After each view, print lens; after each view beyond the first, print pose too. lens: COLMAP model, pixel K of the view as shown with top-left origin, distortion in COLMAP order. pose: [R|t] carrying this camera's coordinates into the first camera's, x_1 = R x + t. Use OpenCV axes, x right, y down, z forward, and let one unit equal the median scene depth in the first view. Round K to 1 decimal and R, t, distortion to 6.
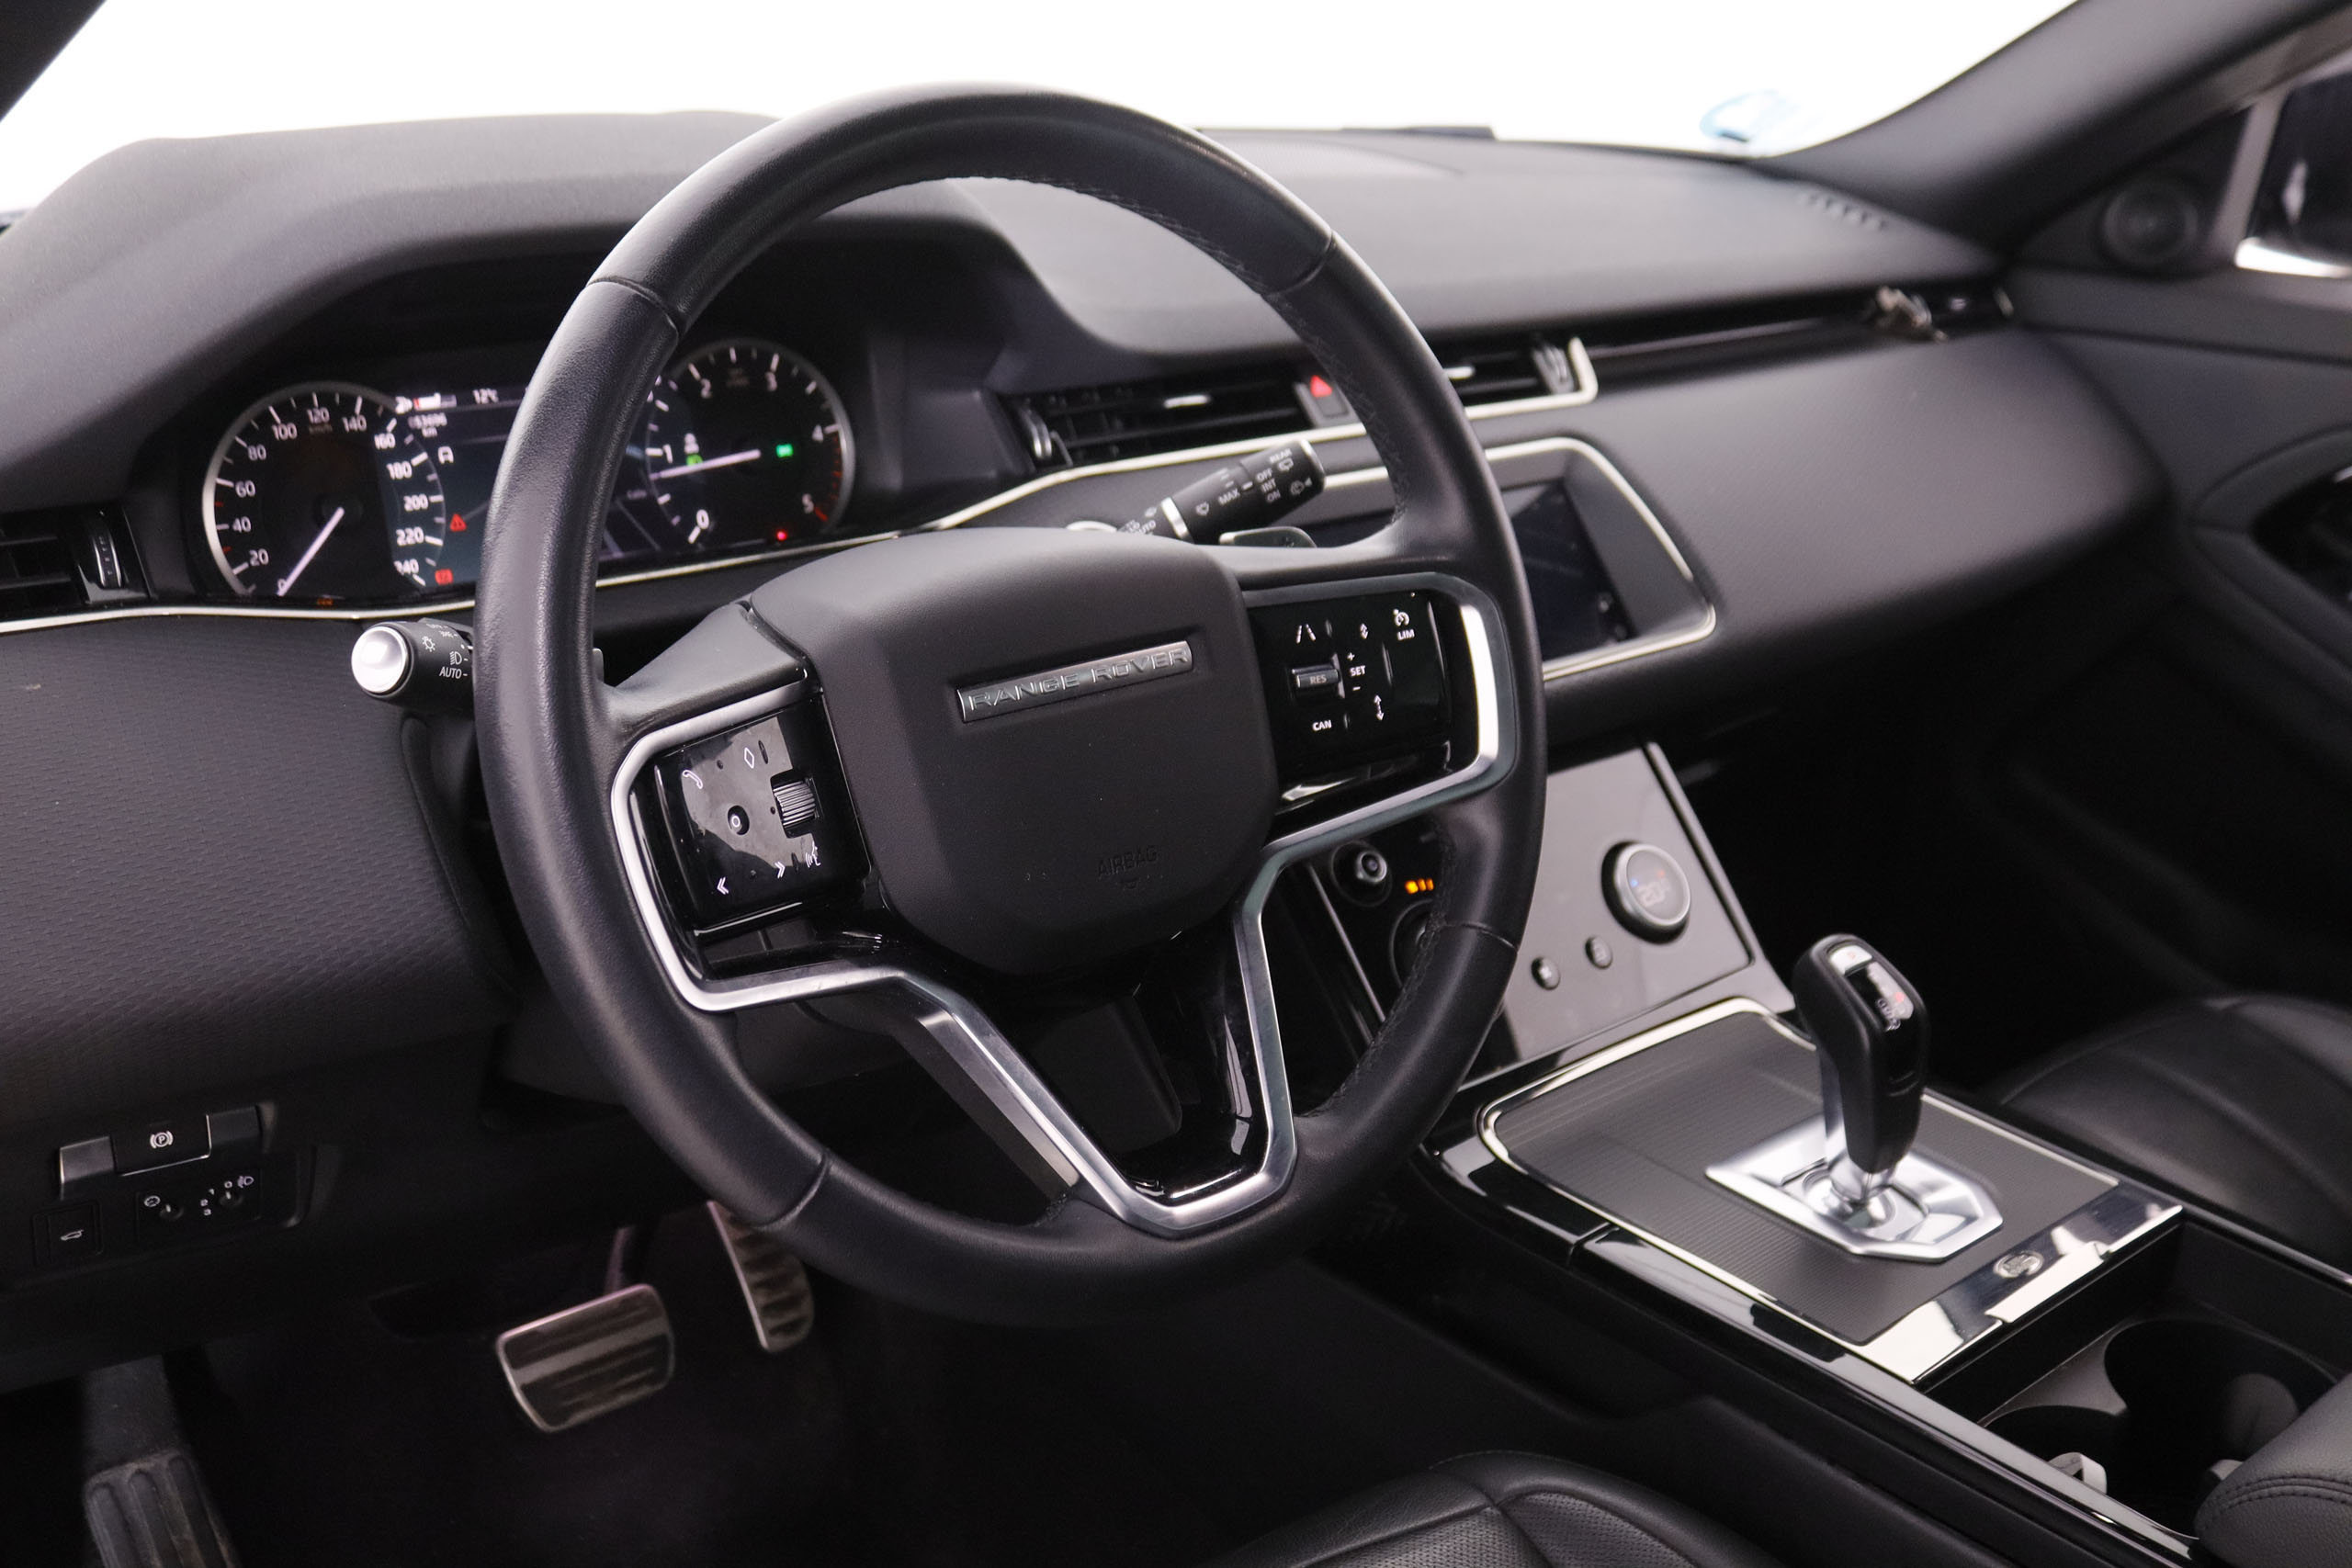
lens RADIAL K [[2166.2, 0, 1180.8], [0, 2166.2, 794.9], [0, 0, 1]] dist [-0.140932, 0.108596]
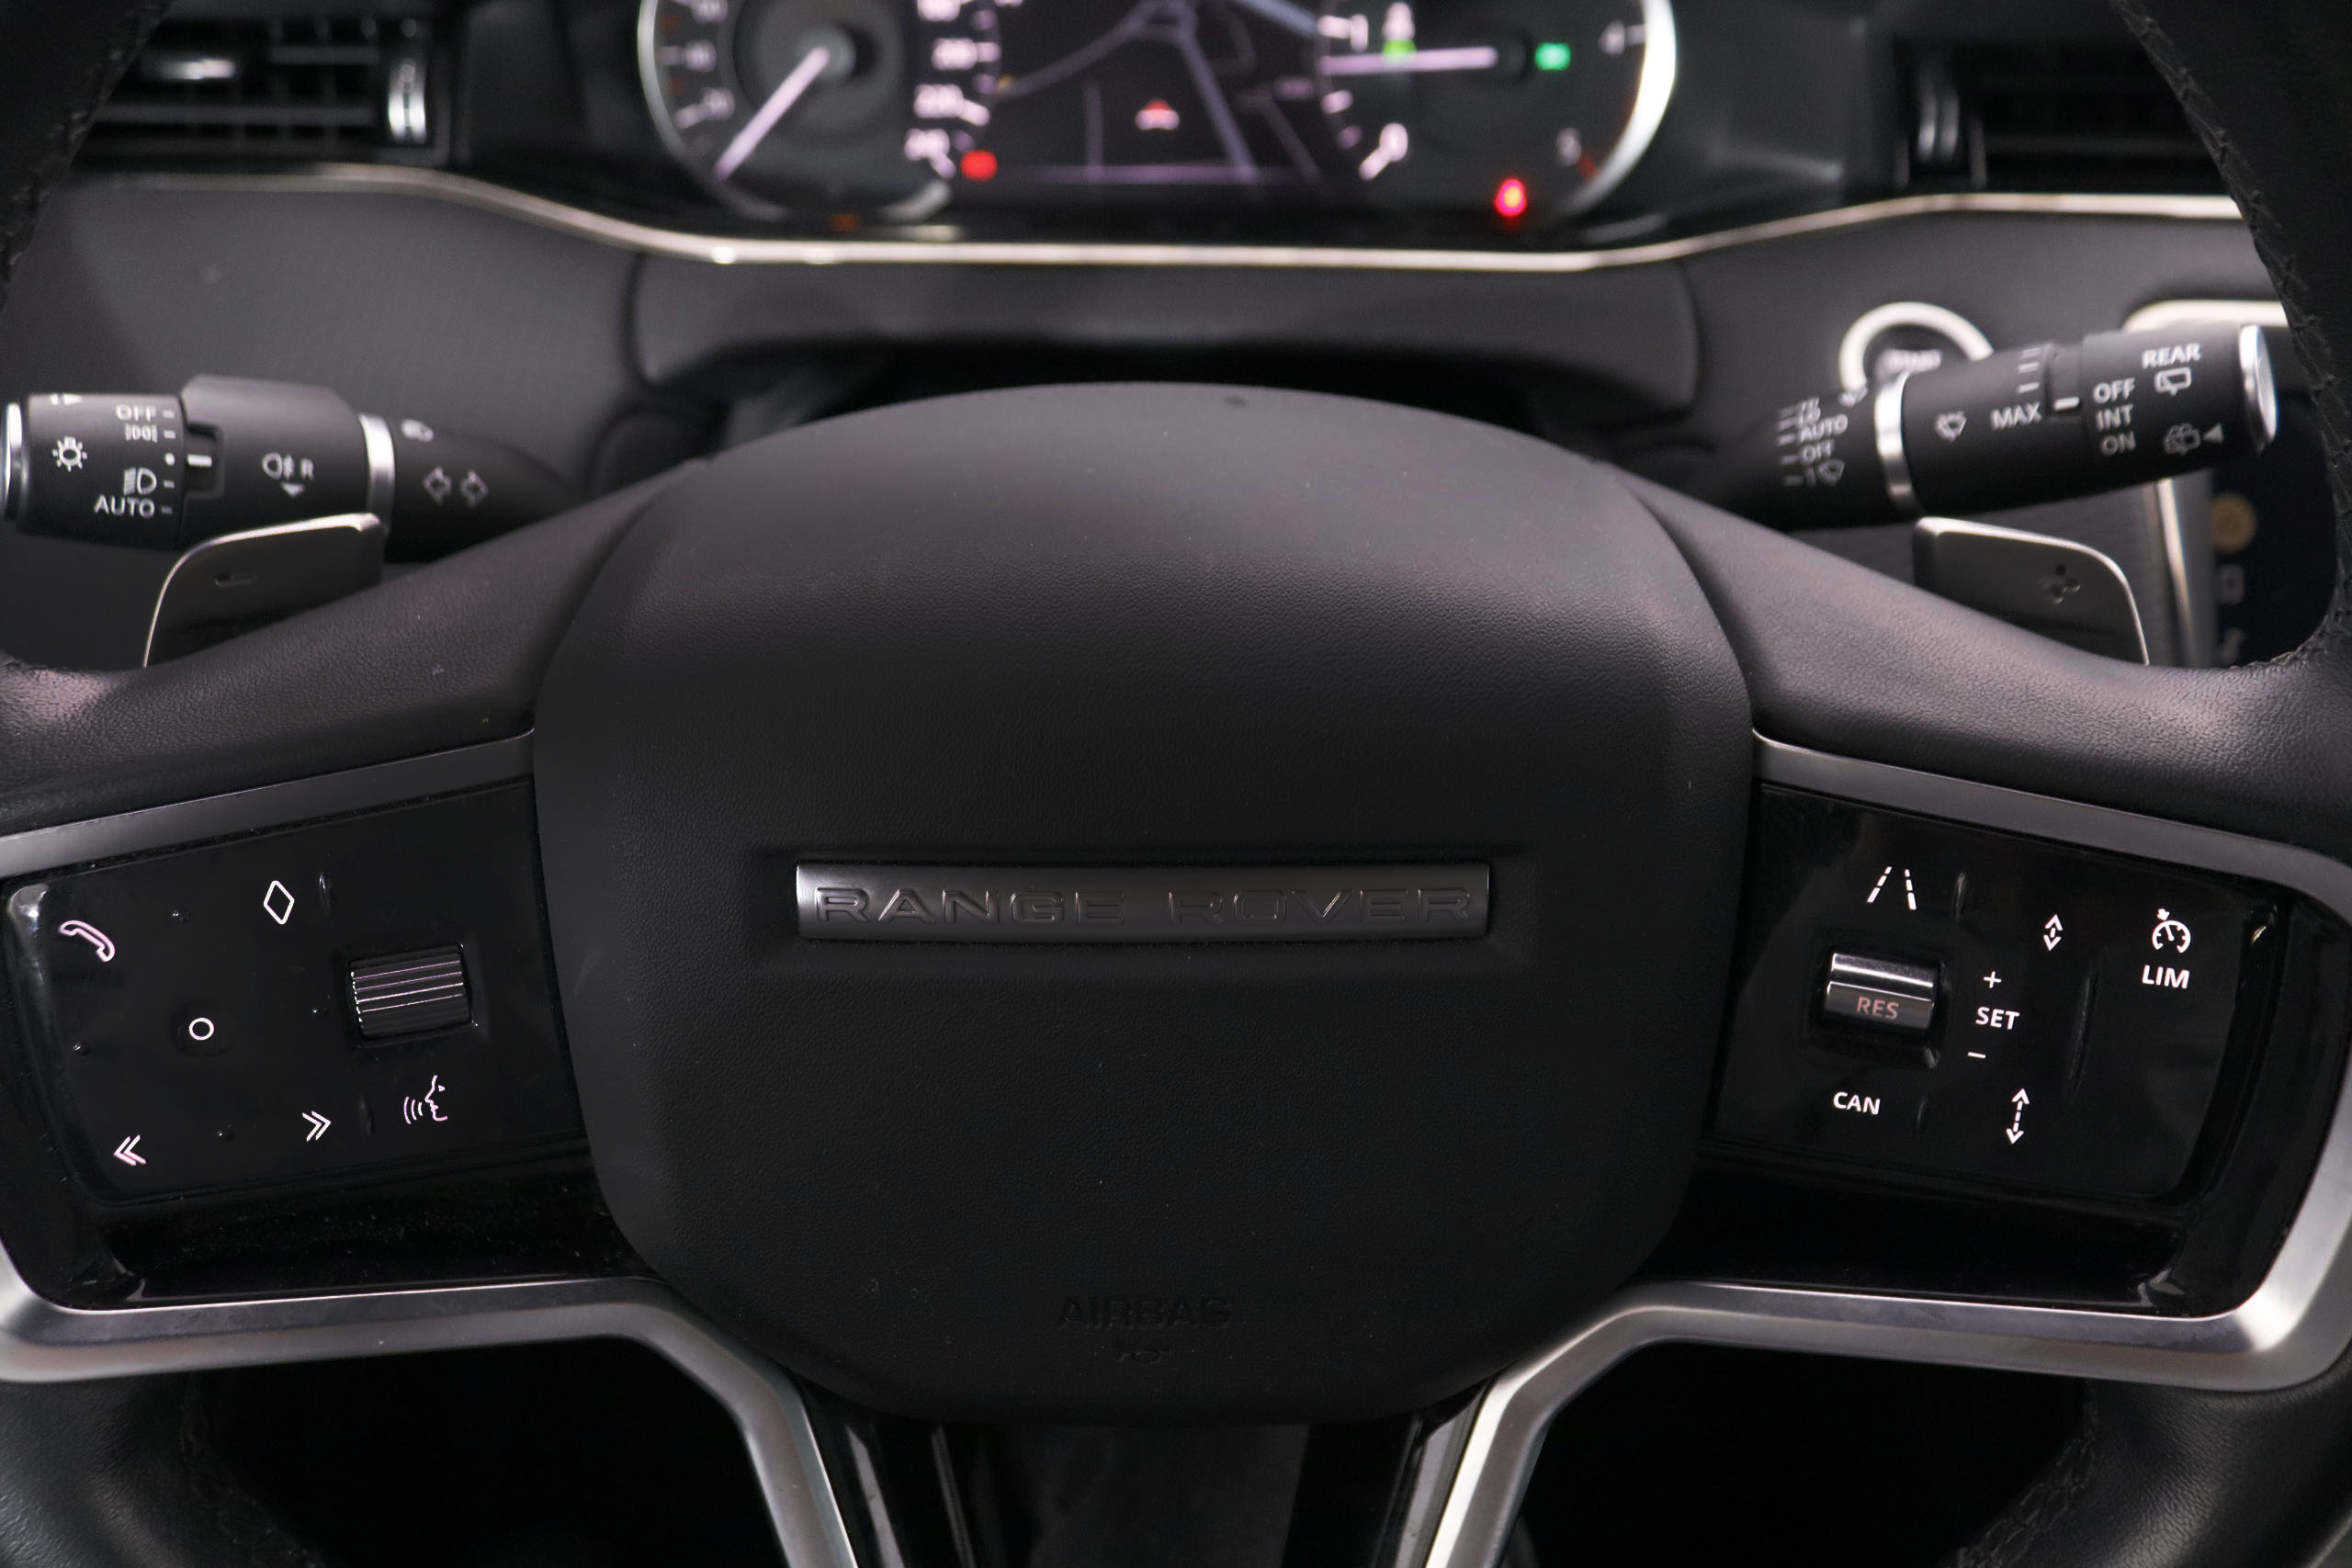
lens RADIAL K [[1875.9, 0, 1176.0], [0, 1875.9, 784.0], [0, 0, 1]] dist [-0.185334, 0.162667]
pose [[0.770997, 0.379233, -0.511611, 0.096624], [-0.211163, 0.910148, 0.356427, -0.147732], [0.600810, -0.166771, 0.781802, 0.530583]]
